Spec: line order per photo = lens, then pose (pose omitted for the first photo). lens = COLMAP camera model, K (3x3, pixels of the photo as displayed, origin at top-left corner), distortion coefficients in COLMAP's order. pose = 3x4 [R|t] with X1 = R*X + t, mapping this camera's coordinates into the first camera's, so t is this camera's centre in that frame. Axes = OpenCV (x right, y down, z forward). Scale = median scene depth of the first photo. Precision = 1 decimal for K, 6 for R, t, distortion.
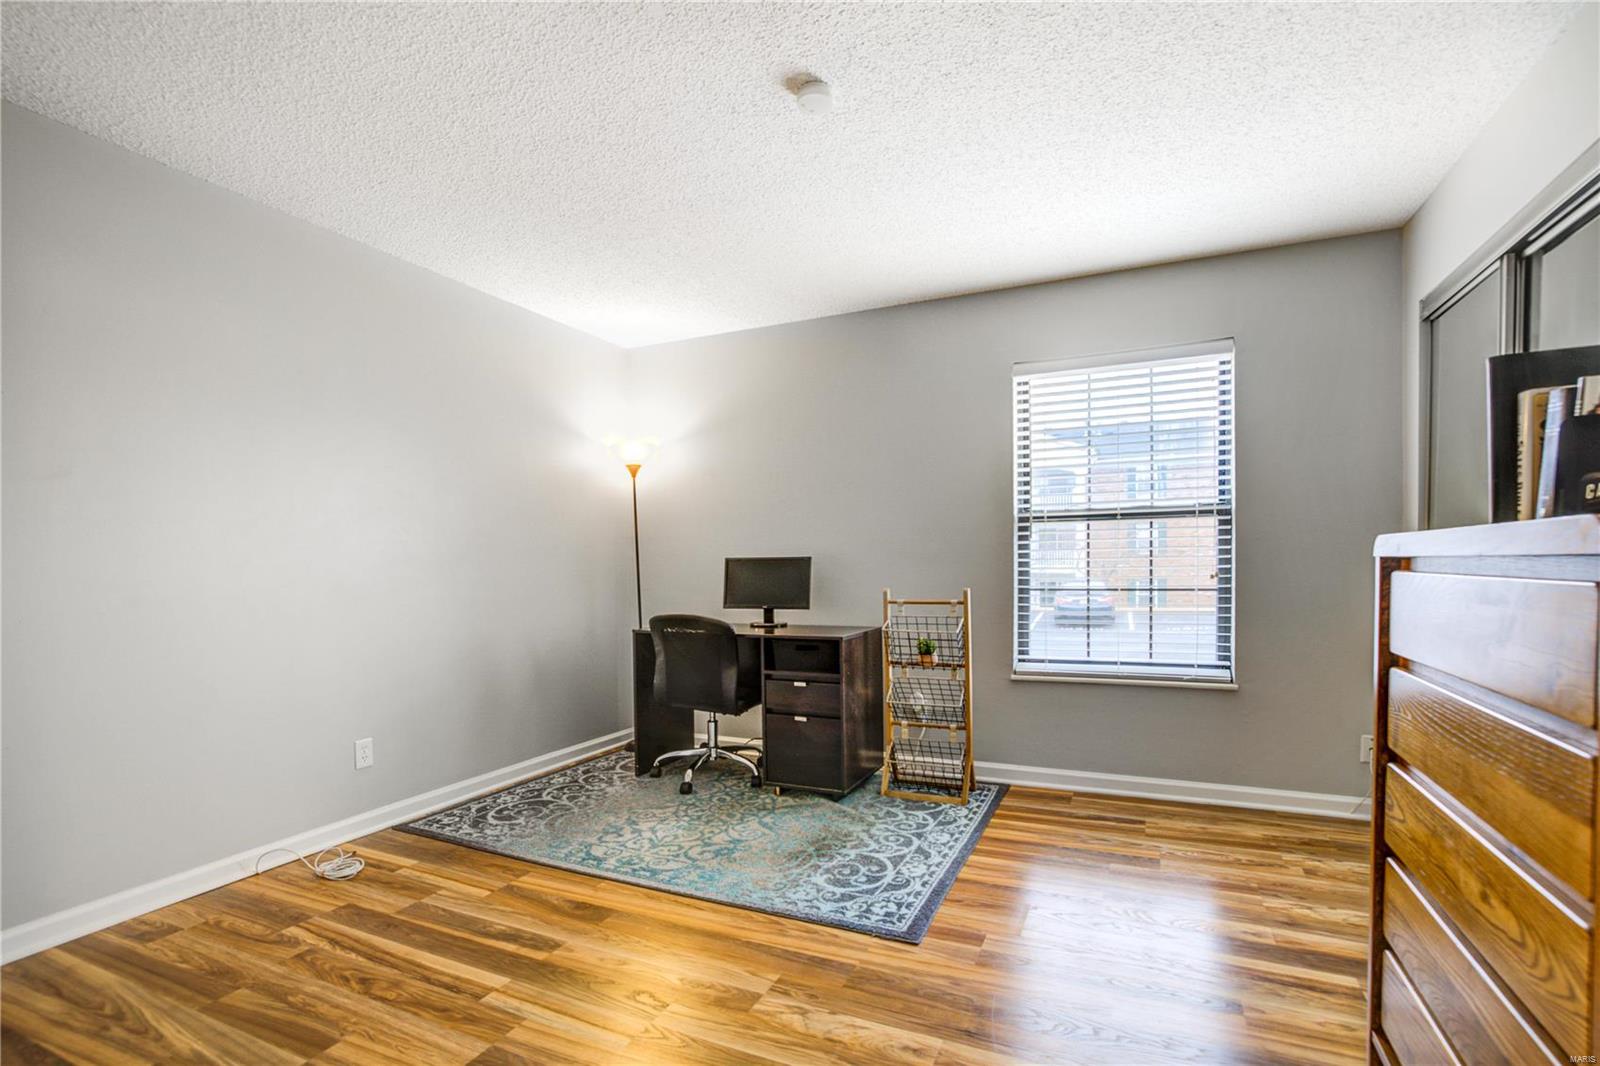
lens RADIAL K [[687.9, 0, 790.1], [0, 687.9, 536.5], [0, 0, 1]] dist [-0.038635, 0.019346]
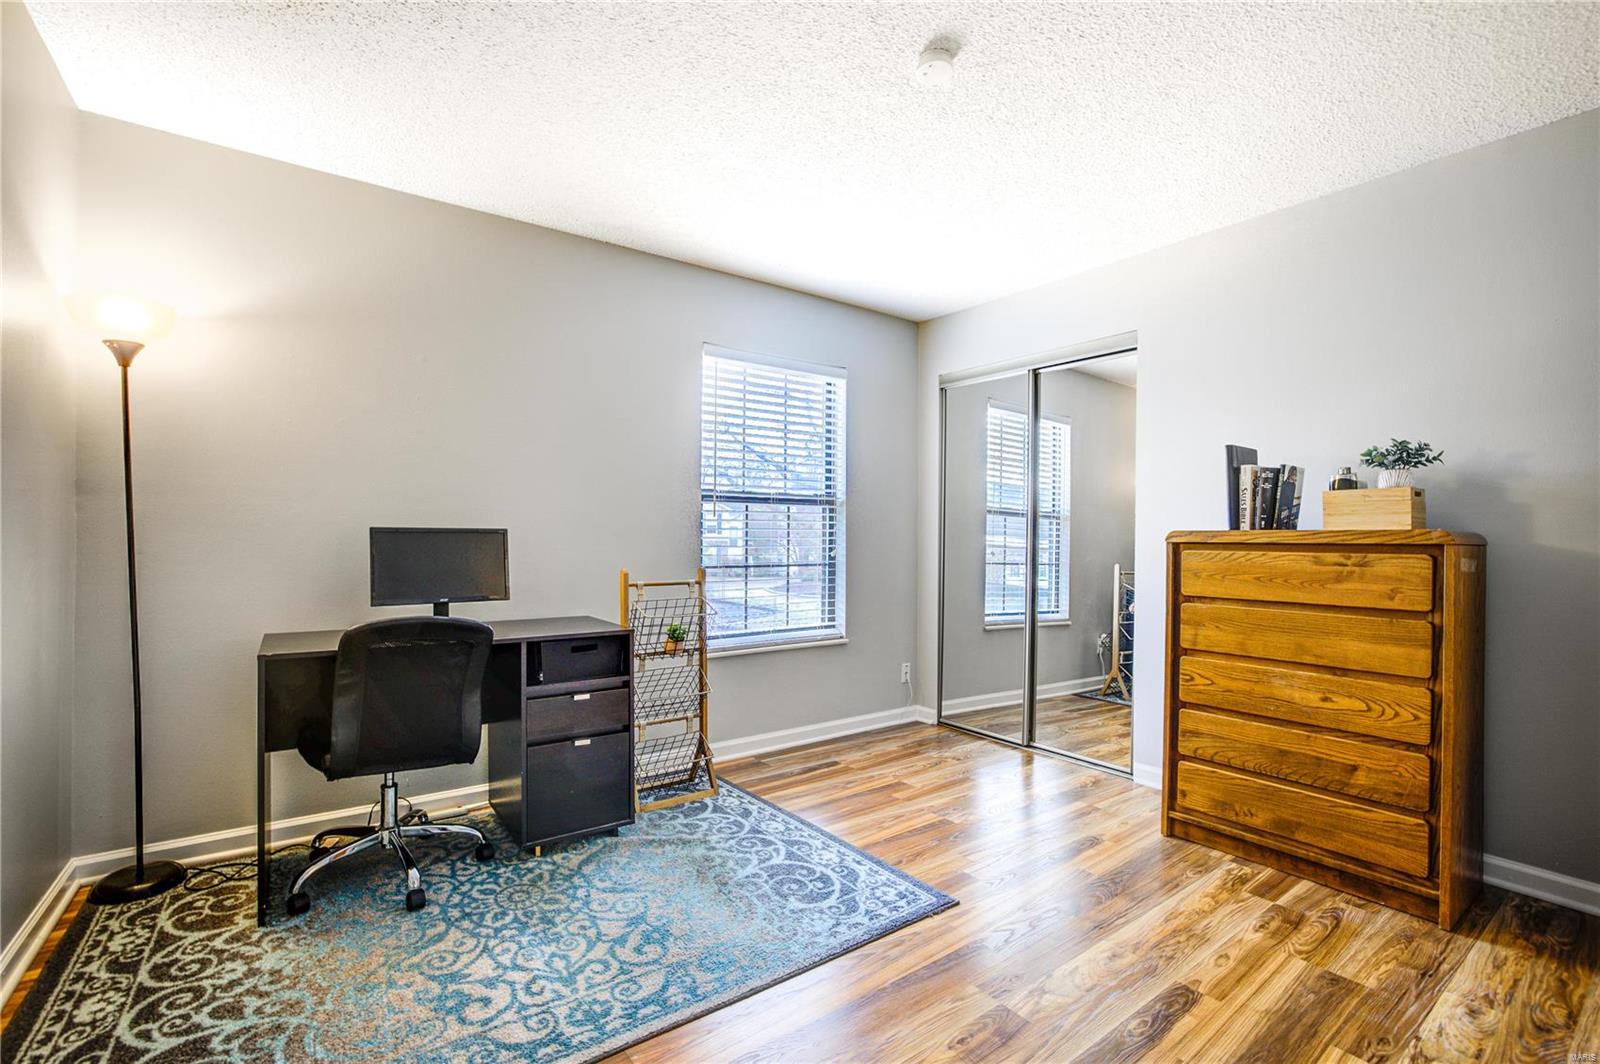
lens RADIAL K [[700.8, 0, 802.7], [0, 700.8, 506.1], [0, 0, 1]] dist [-0.044789, 0.014782]
pose [[0.520318, 0.055168, 0.852189, -0.515727], [-0.040469, 0.998383, -0.039923, 0.025297], [-0.853013, -0.013715, 0.521709, 0.387685]]
